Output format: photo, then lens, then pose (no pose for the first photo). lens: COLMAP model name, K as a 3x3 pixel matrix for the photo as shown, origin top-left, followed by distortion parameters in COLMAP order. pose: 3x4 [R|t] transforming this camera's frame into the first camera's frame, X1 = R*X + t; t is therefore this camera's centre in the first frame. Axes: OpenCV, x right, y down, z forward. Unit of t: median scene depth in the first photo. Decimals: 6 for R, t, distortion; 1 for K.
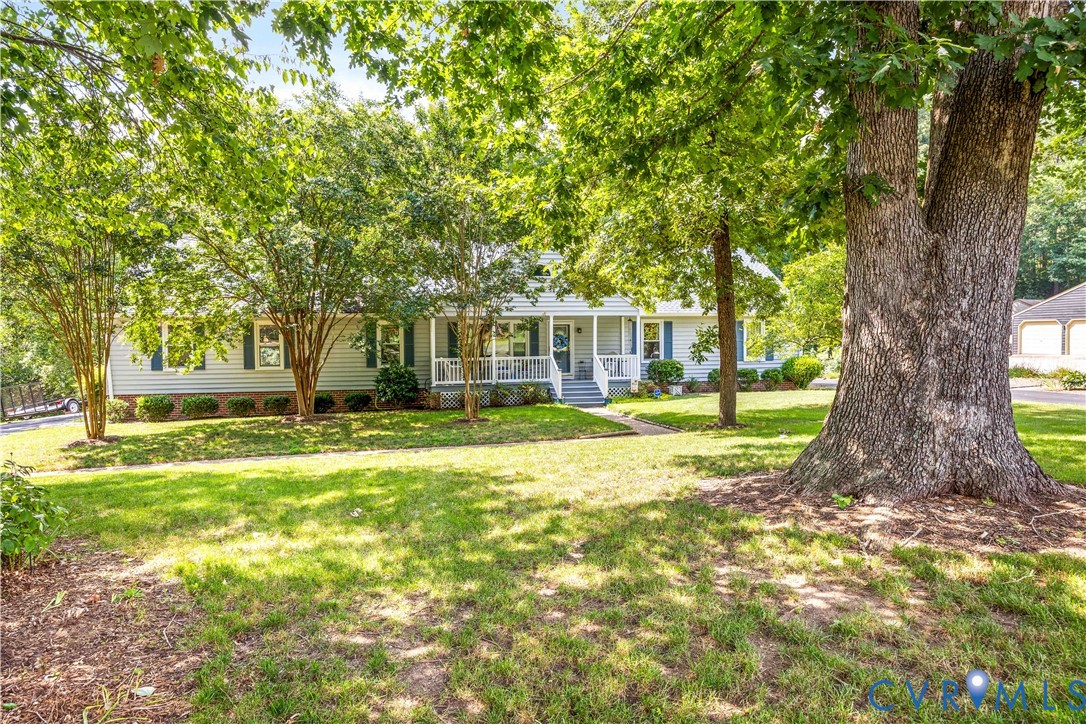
lens RADIAL K [[640.5, 0, 542.5], [0, 640.5, 350.8], [0, 0, 1]] dist [-0.001637, -0.000795]
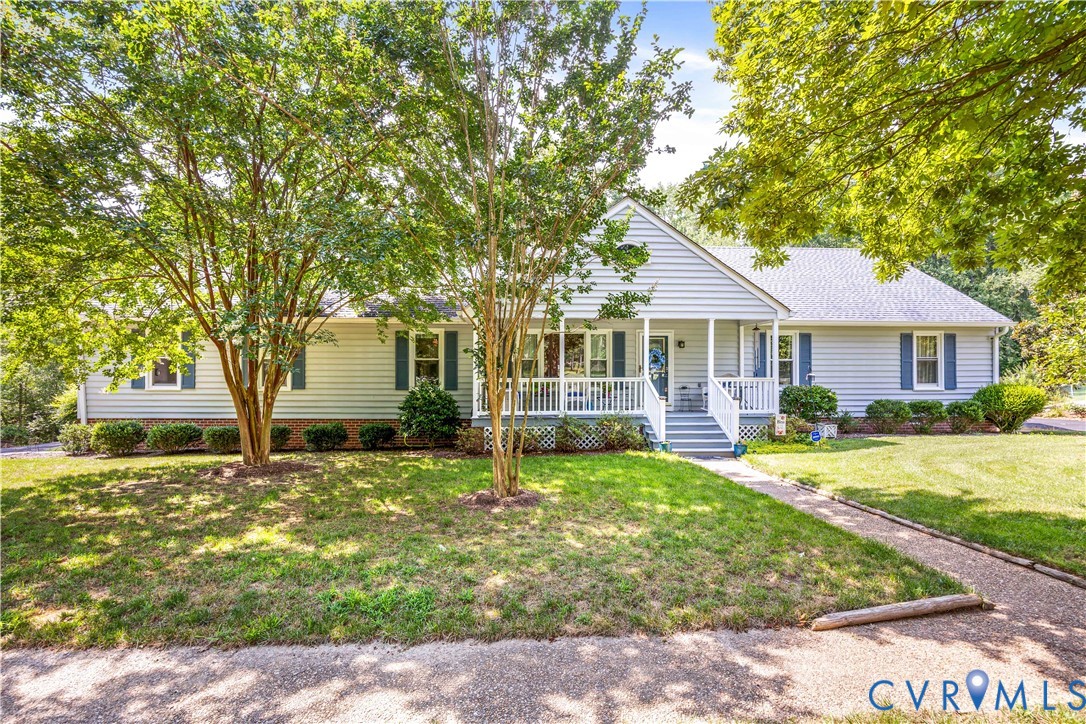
lens RADIAL K [[467.5, 0, 538.9], [0, 467.5, 373.1], [0, 0, 1]] dist [-0.015675, 0.000126]
pose [[0.988417, 0.010043, -0.151428, -0.024401], [-0.013151, 0.999723, -0.019535, 0.015295], [0.151190, 0.021300, 0.988275, 0.500664]]
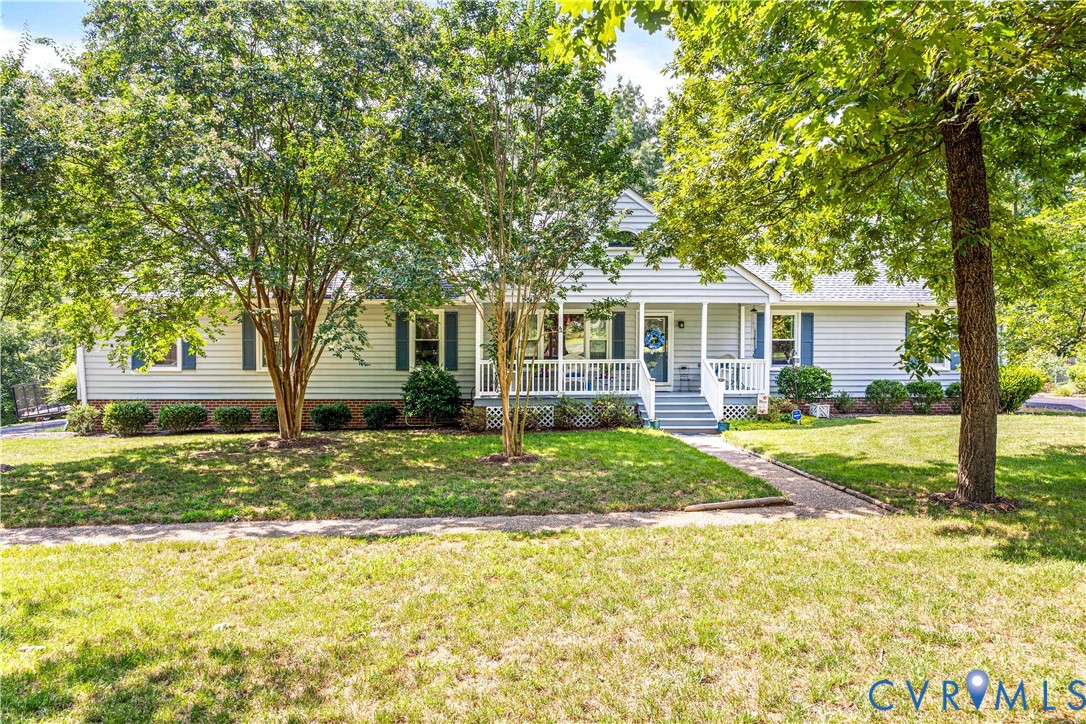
lens RADIAL K [[640.5, 0, 542.5], [0, 640.5, 350.8], [0, 0, 1]] dist [-0.001637, -0.000795]
pose [[0.988959, 0.013246, -0.147598, 0.010556], [-0.013283, 0.999912, 0.000736, -0.000086], [0.147595, 0.001233, 0.989047, 0.284016]]
